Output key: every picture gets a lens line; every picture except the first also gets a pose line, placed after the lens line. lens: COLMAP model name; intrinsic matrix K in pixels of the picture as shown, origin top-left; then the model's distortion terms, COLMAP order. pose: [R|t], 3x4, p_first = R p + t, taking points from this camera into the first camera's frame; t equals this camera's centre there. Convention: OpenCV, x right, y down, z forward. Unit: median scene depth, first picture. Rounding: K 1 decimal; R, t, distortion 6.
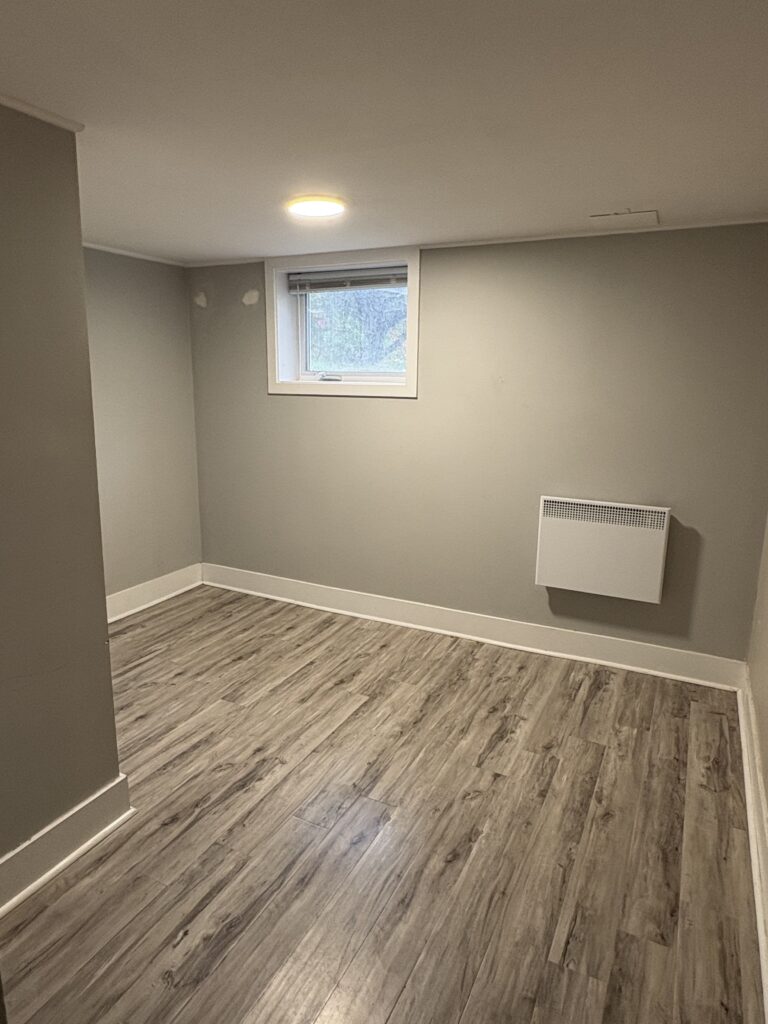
lens RADIAL K [[636.1, 0, 382.9], [0, 636.1, 511.0], [0, 0, 1]] dist [0.003116, 0.000455]
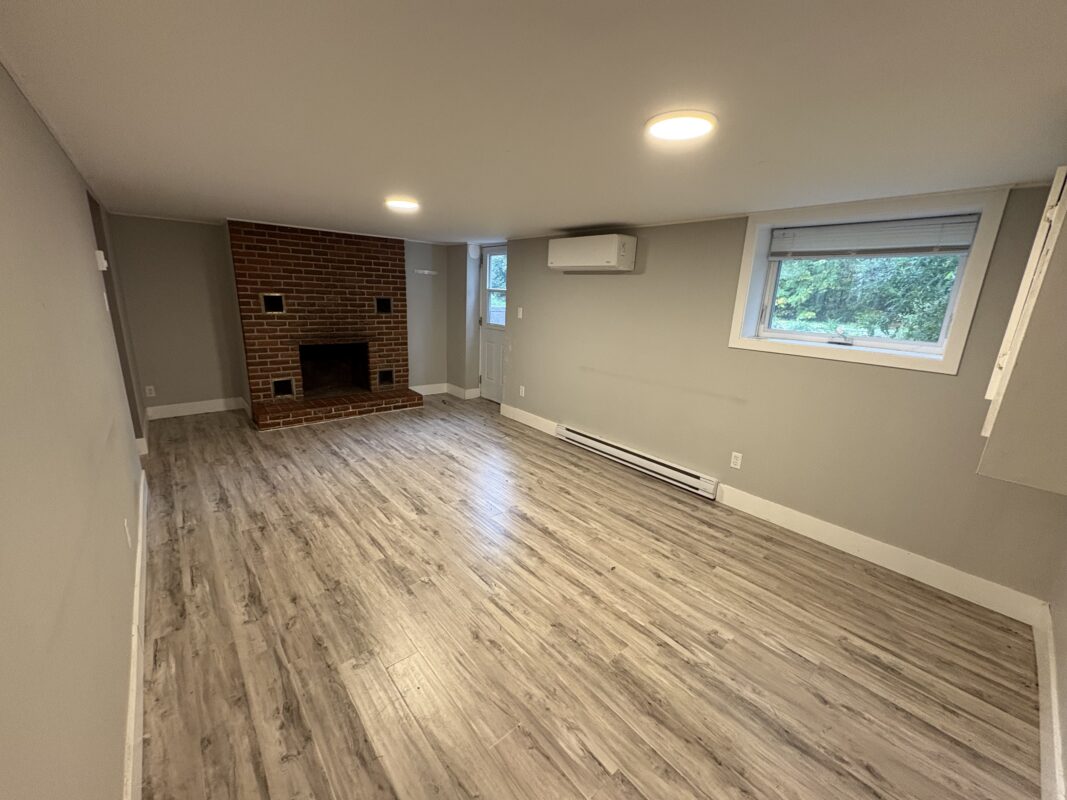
lens RADIAL K [[426.1, 0, 531.5], [0, 426.1, 401.0], [0, 0, 1]] dist [-0.000673, 0.000014]
pose [[0.381167, -0.220057, 0.897934, 0.075076], [0.160795, 0.972235, 0.170010, -0.032605], [-0.910416, 0.079581, 0.405969, 0.145762]]
